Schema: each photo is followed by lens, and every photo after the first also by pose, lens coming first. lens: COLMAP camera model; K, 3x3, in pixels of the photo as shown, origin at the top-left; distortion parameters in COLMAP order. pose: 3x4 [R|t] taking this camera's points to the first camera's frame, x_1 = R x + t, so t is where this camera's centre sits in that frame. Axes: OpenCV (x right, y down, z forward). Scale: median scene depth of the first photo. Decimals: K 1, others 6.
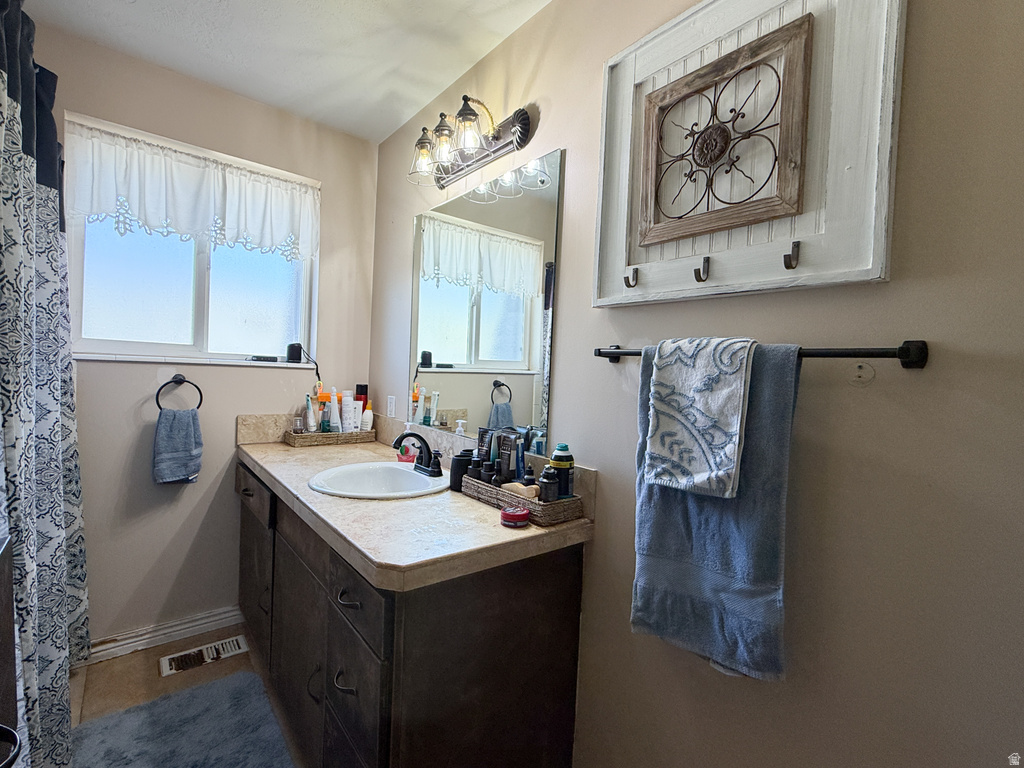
lens RADIAL K [[472.8, 0, 511.7], [0, 472.8, 385.7], [0, 0, 1]] dist [-0.001884, 0.000076]
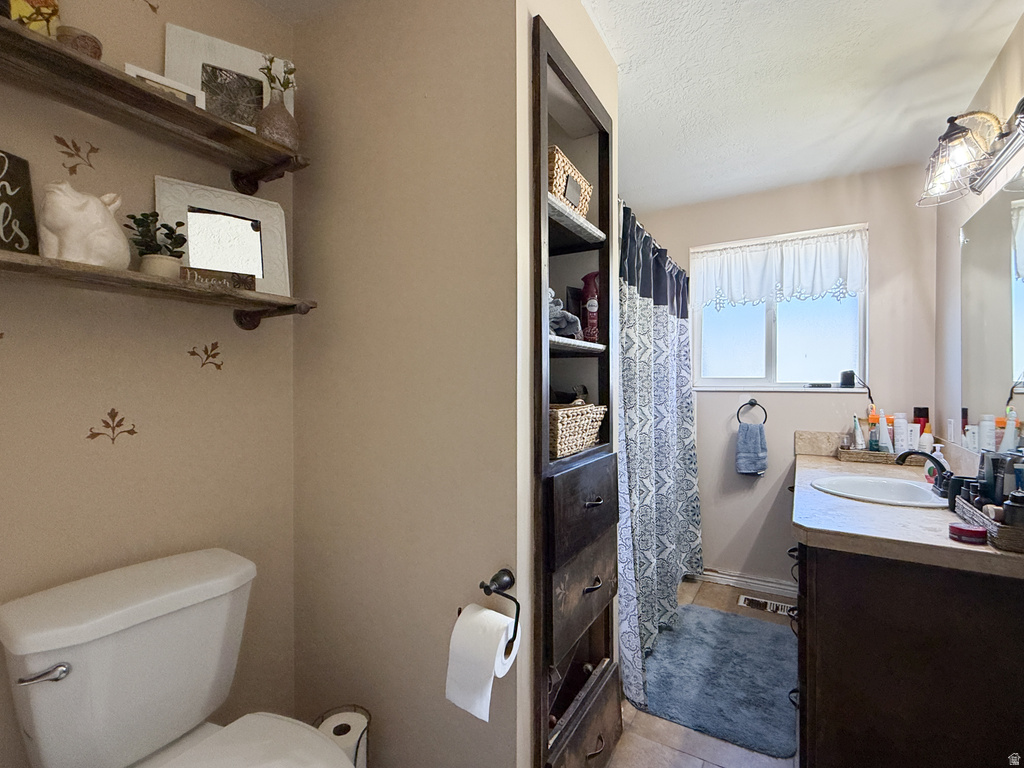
lens RADIAL K [[472.8, 0, 511.7], [0, 472.8, 385.7], [0, 0, 1]] dist [-0.001884, 0.000076]
pose [[0.330791, -0.042299, -0.942756, 0.399395], [-0.016581, 0.998580, -0.050622, 0.019876], [0.943558, 0.032378, 0.329620, -0.154992]]
